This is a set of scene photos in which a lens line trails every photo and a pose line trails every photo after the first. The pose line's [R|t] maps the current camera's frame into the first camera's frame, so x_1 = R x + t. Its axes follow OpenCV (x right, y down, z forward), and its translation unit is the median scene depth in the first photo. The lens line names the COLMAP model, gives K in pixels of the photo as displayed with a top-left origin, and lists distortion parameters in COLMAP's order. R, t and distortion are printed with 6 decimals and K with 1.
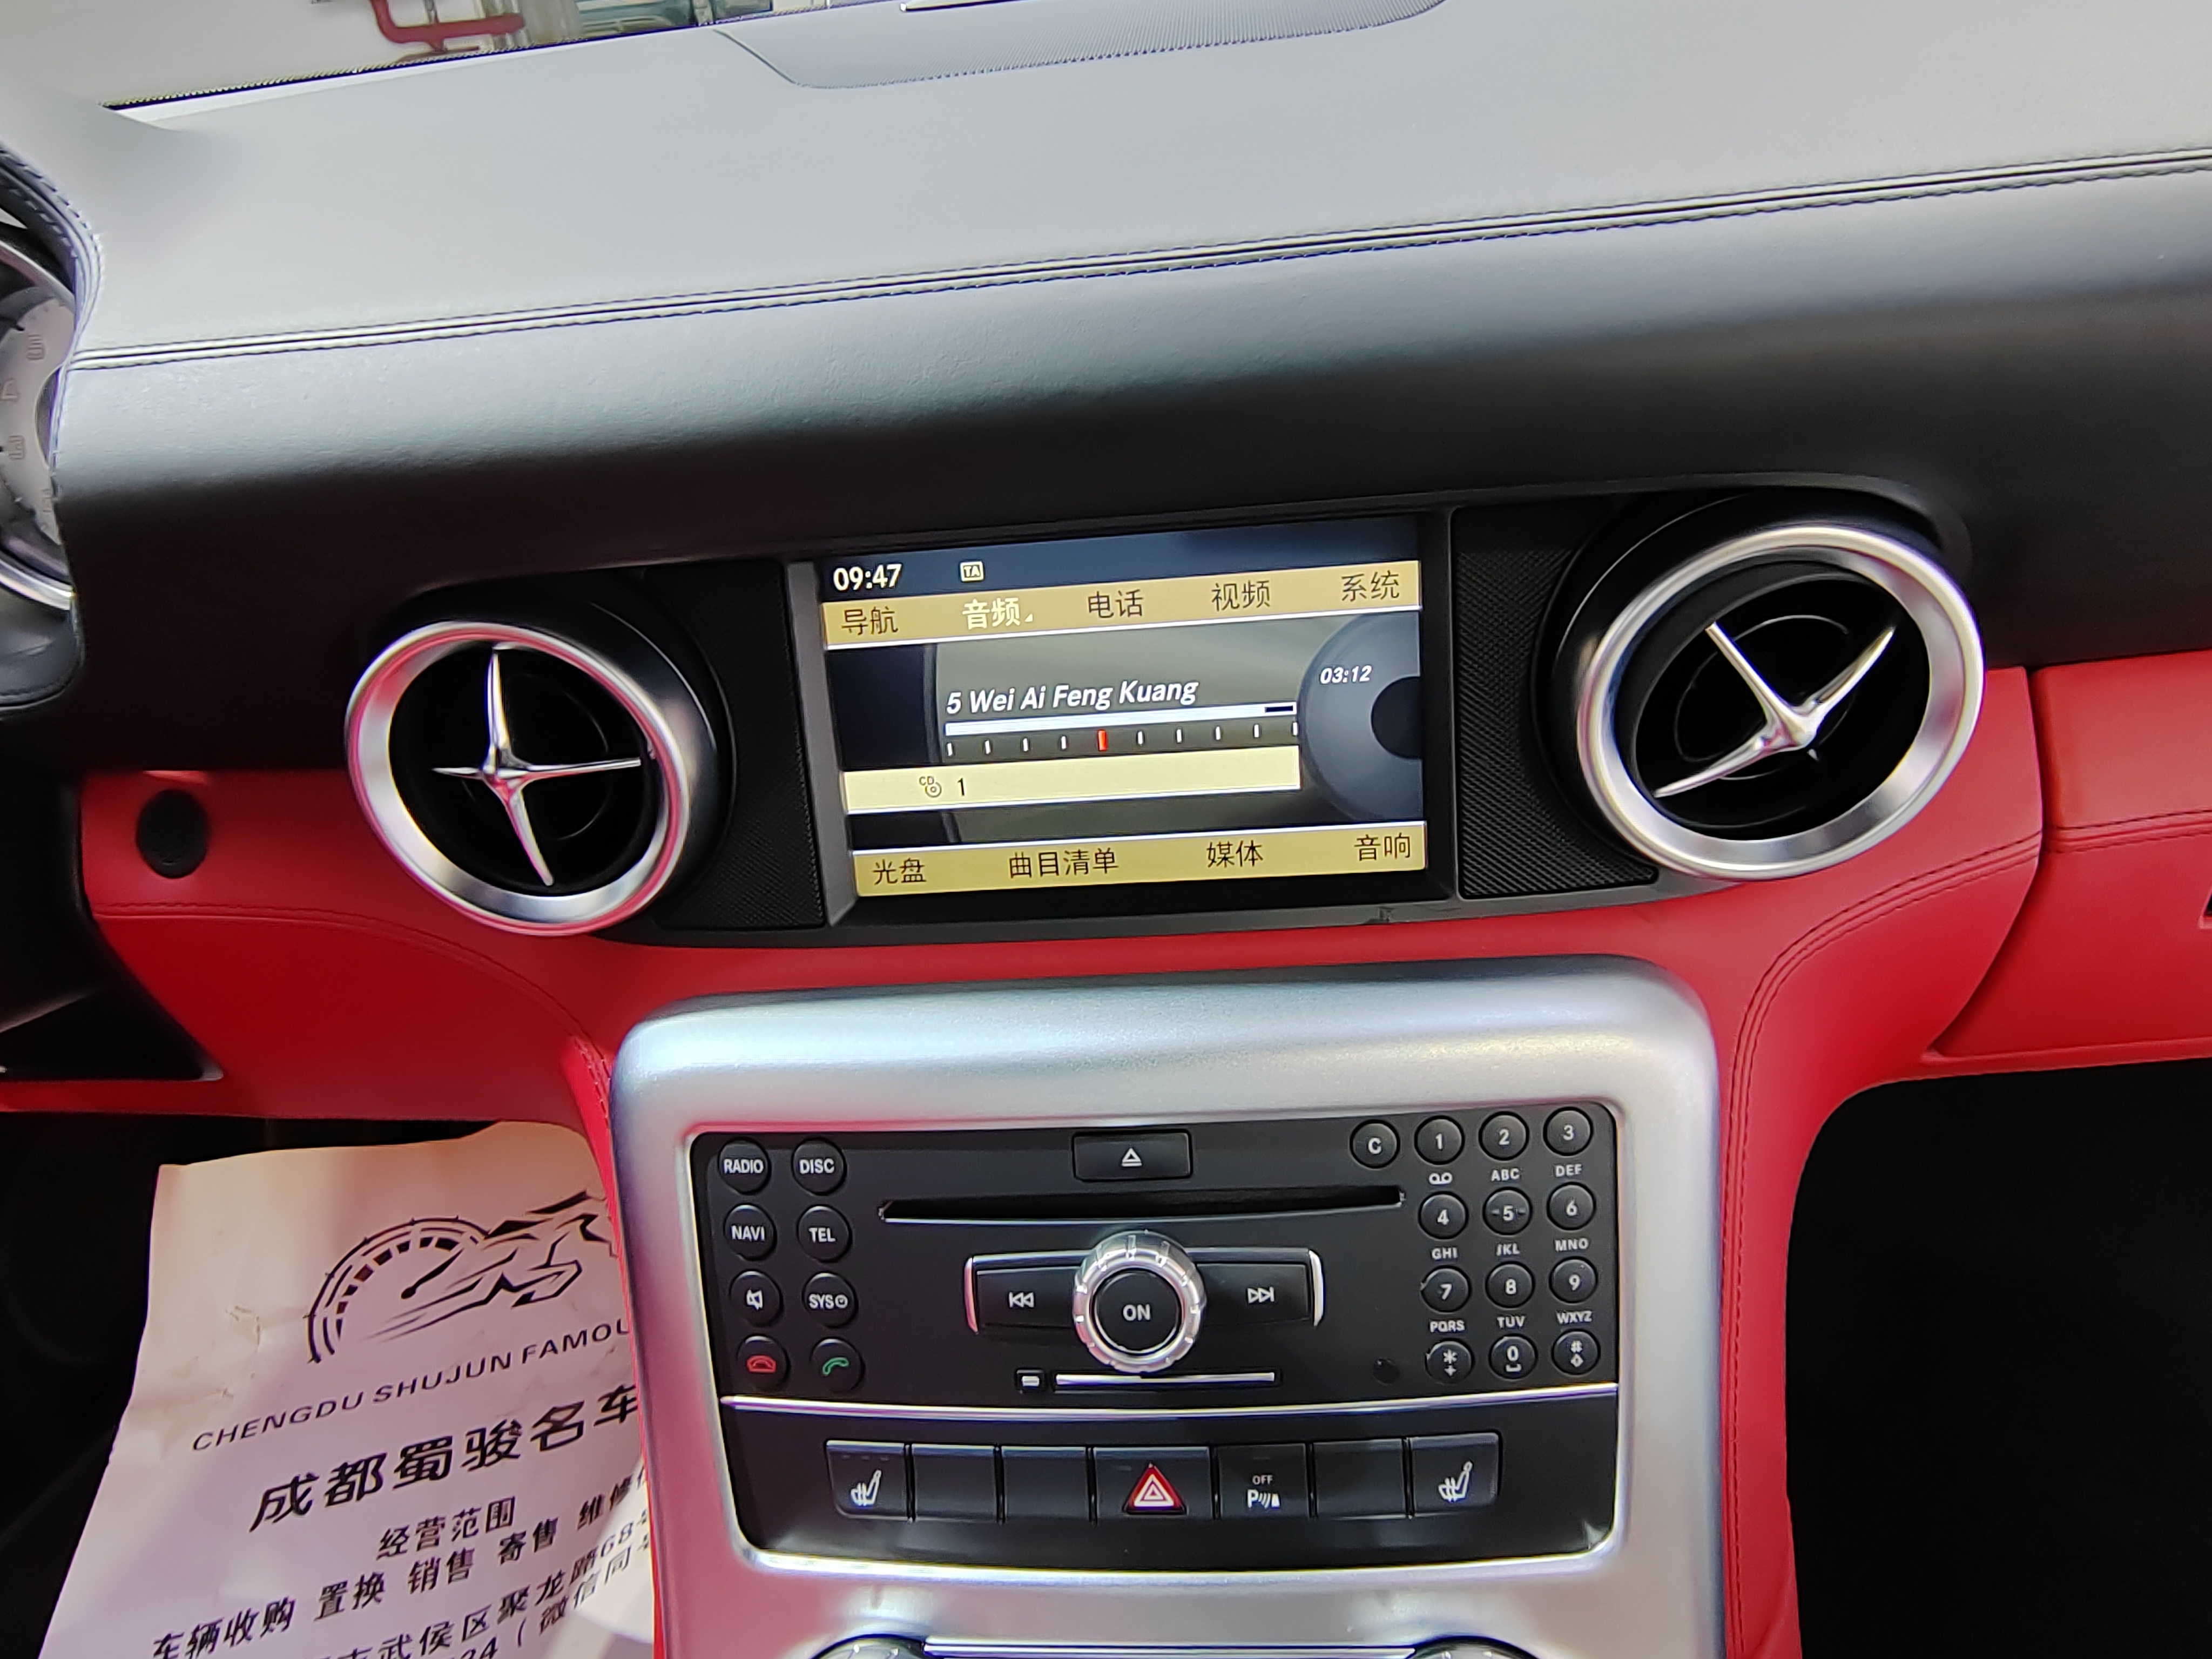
lens RADIAL K [[1498.4, 0, 1111.5], [0, 1498.4, 825.0], [0, 0, 1]] dist [-0.002421, -0.002635]
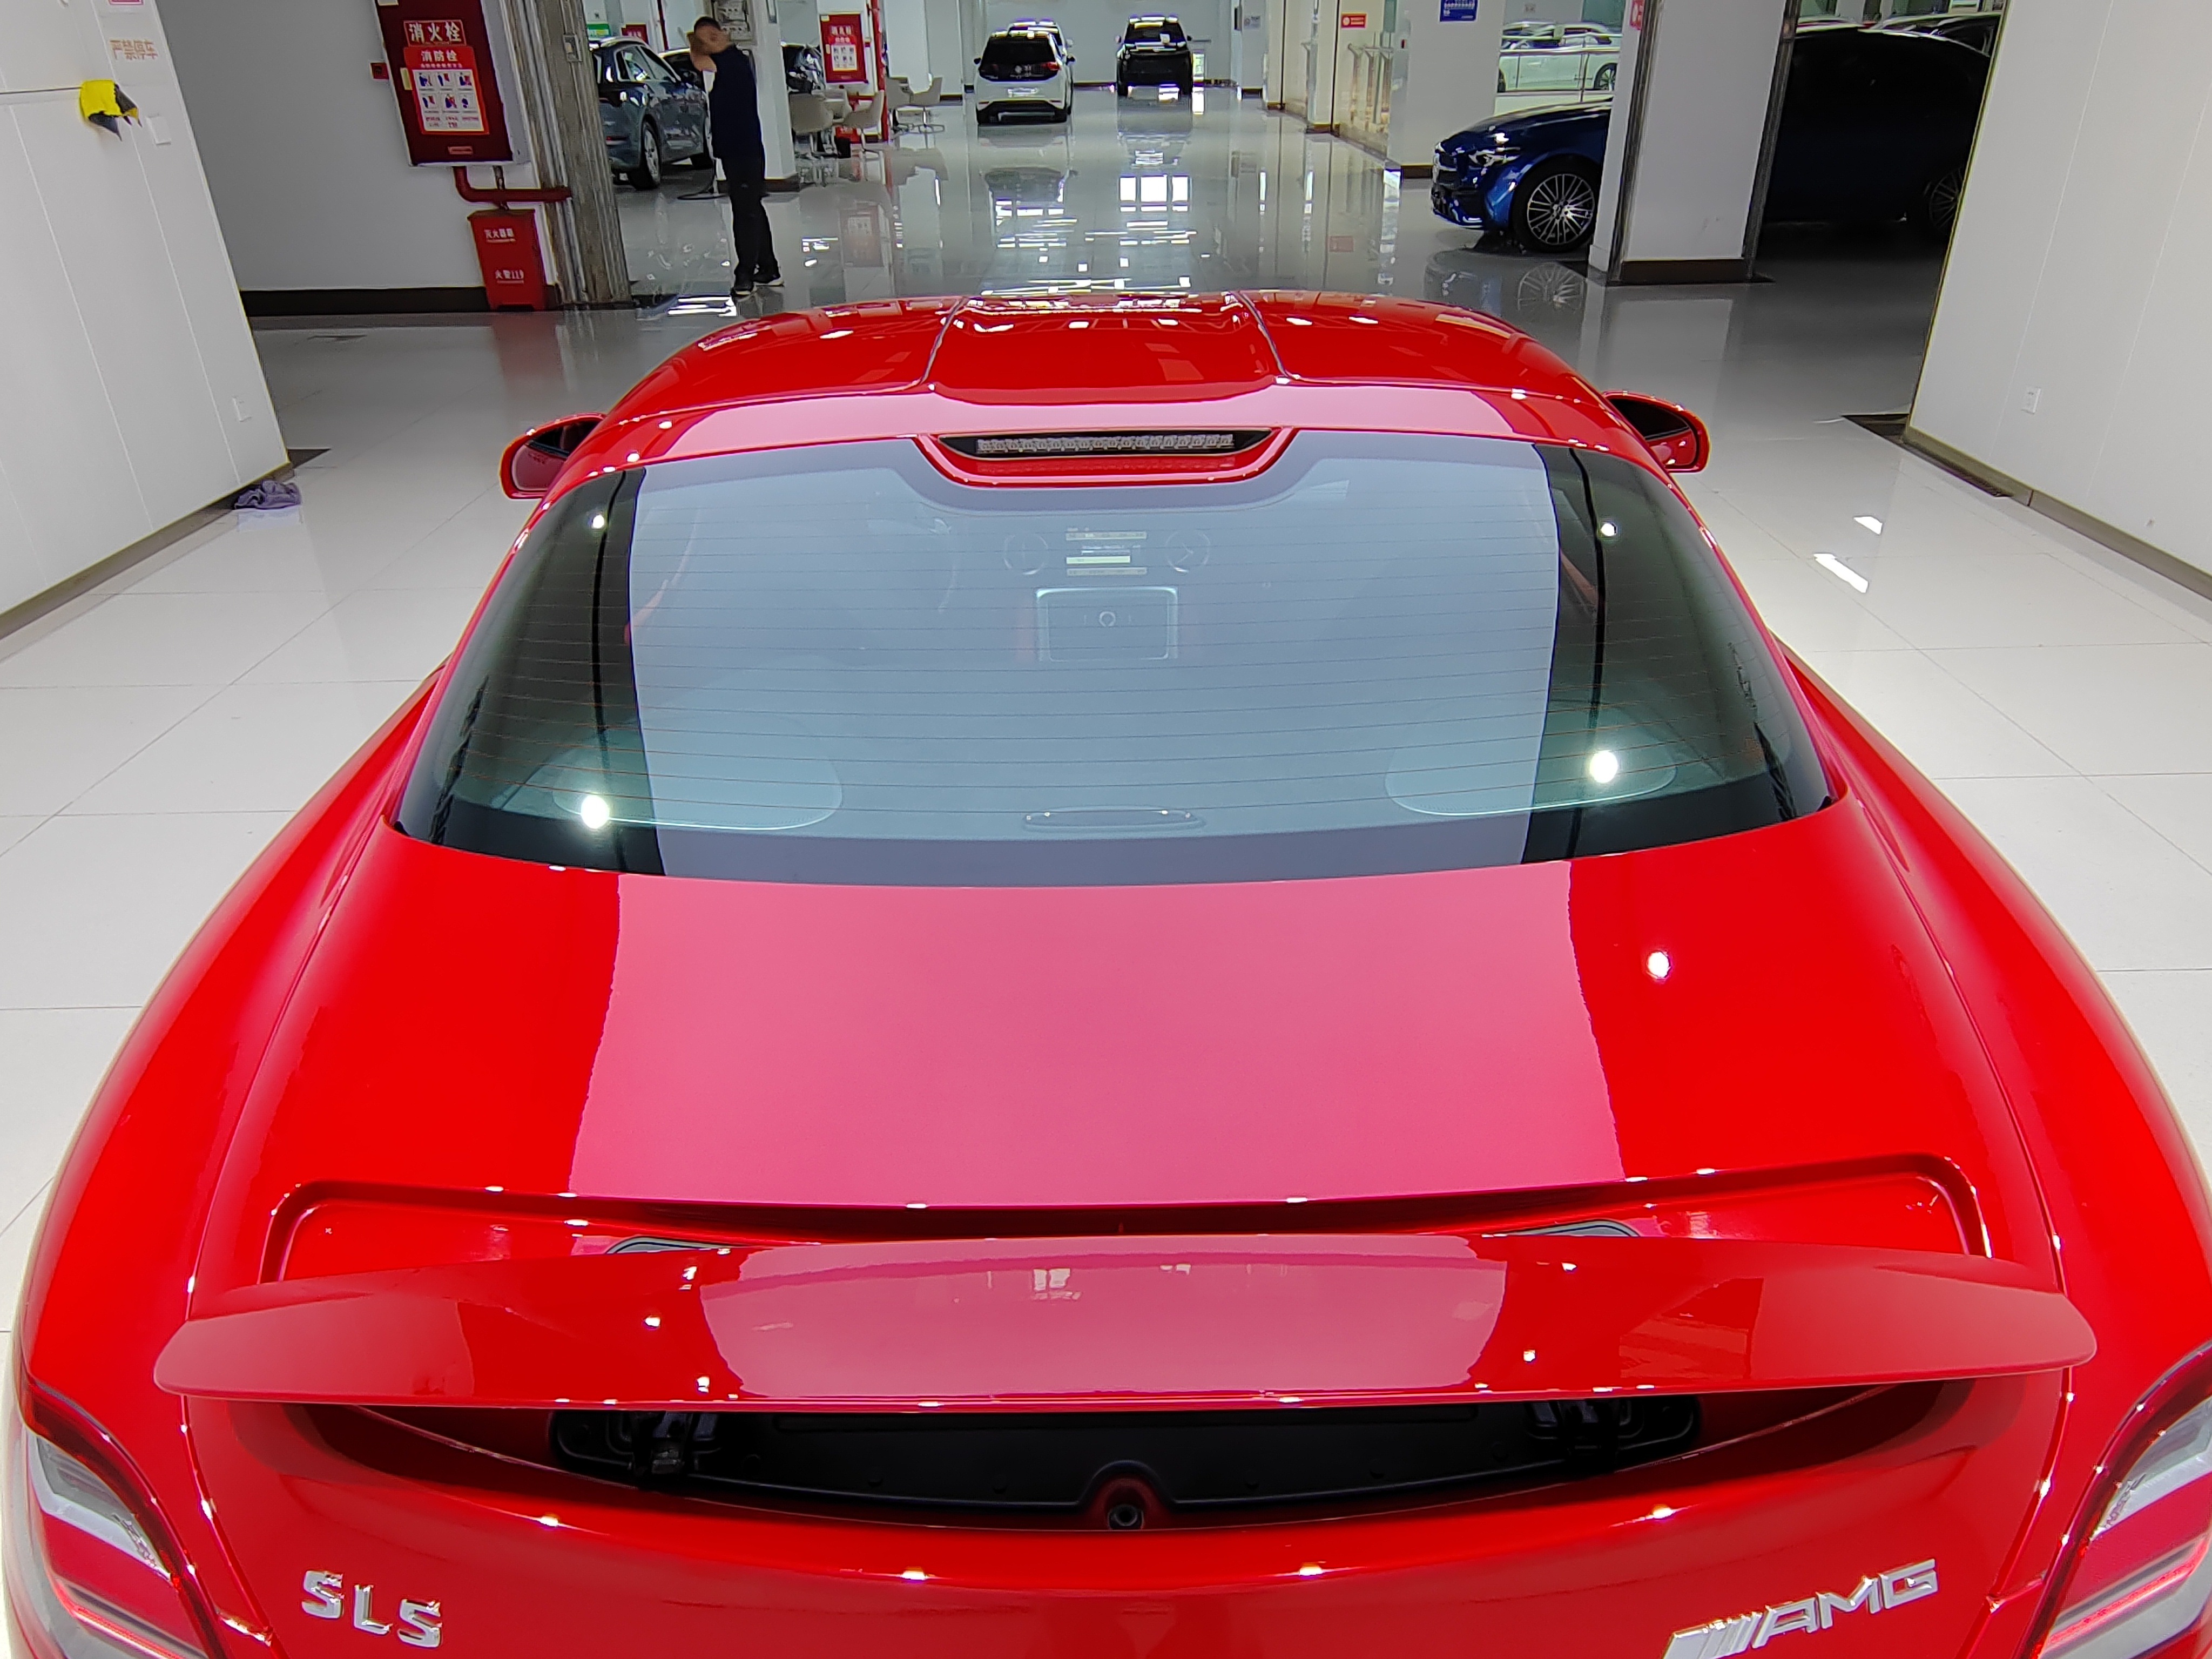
lens RADIAL K [[1469.9, 0, 1108.8], [0, 1469.9, 835.7], [0, 0, 1]] dist [0.004040, 0.001697]
pose [[0.993403, 0.044873, 0.105531, -0.699258], [-0.038588, 0.997400, -0.060870, 1.813729], [-0.107988, 0.056396, 0.992551, -6.292040]]
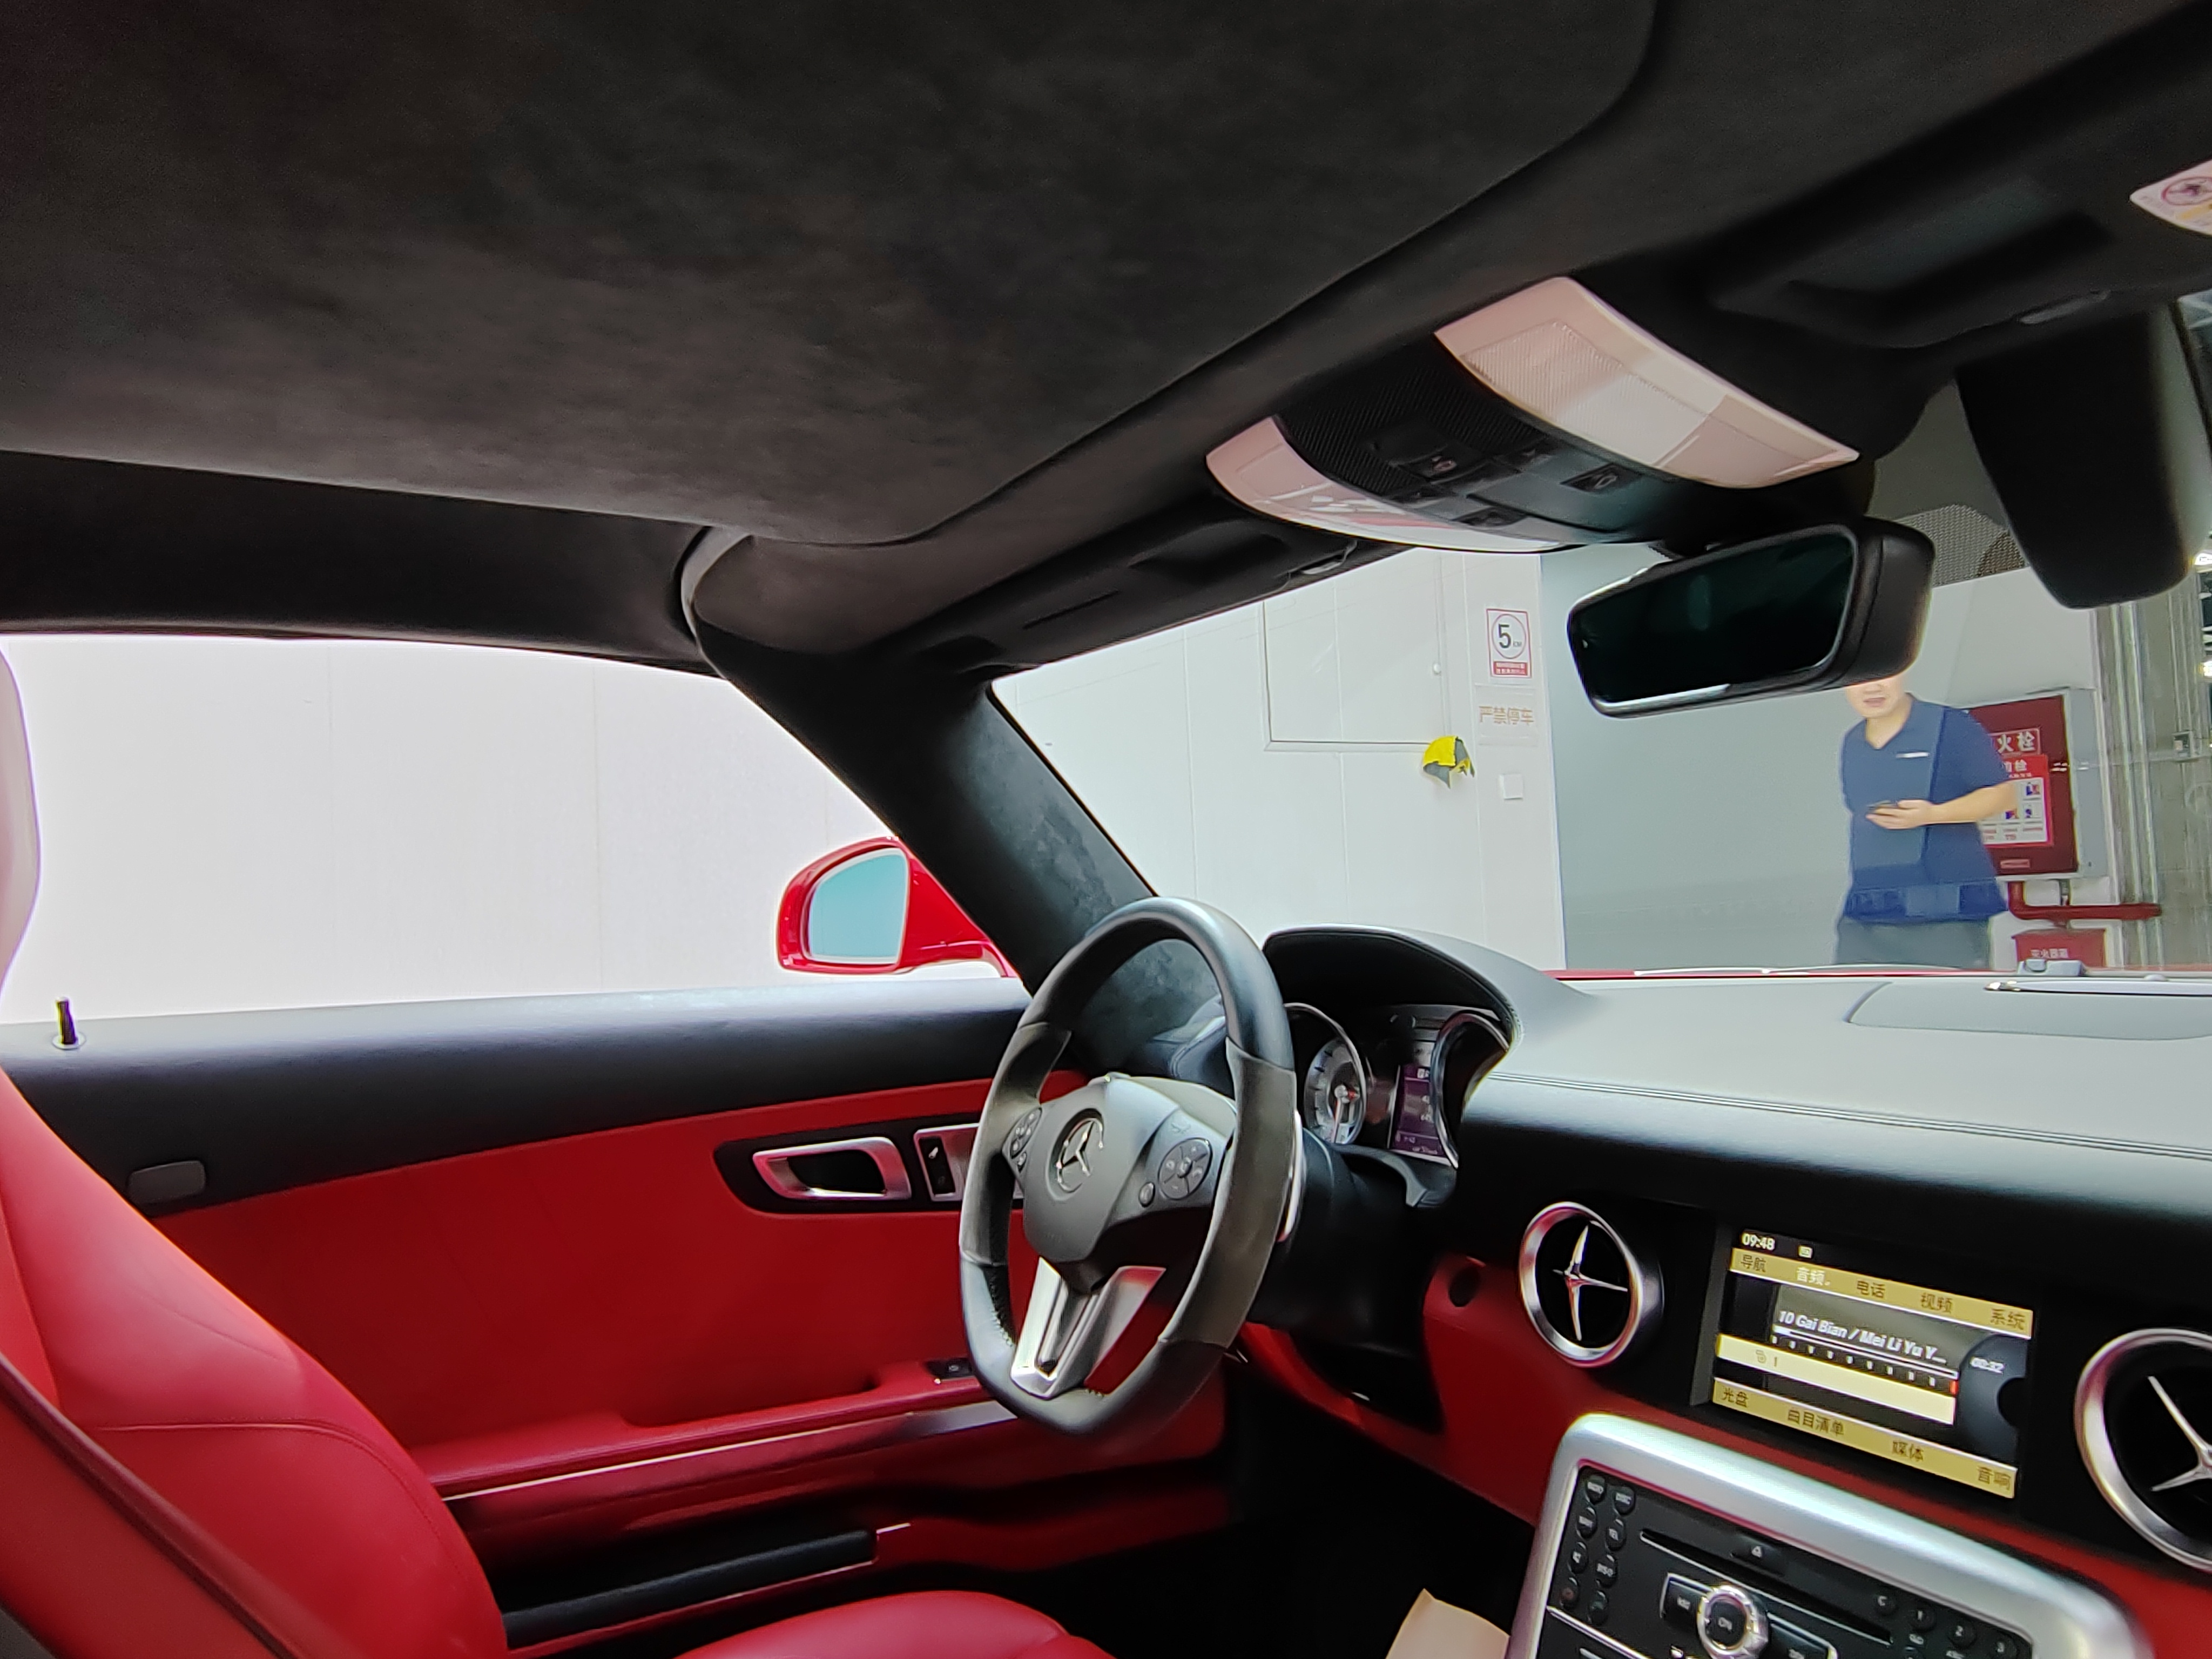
lens RADIAL K [[1469.9, 0, 1108.8], [0, 1469.9, 835.7], [0, 0, 1]] dist [0.004040, 0.001697]
pose [[0.556313, 0.042289, -0.829896, 0.982992], [-0.451486, 0.853819, -0.259141, 0.280036], [0.697622, 0.518850, 0.494084, -0.887599]]
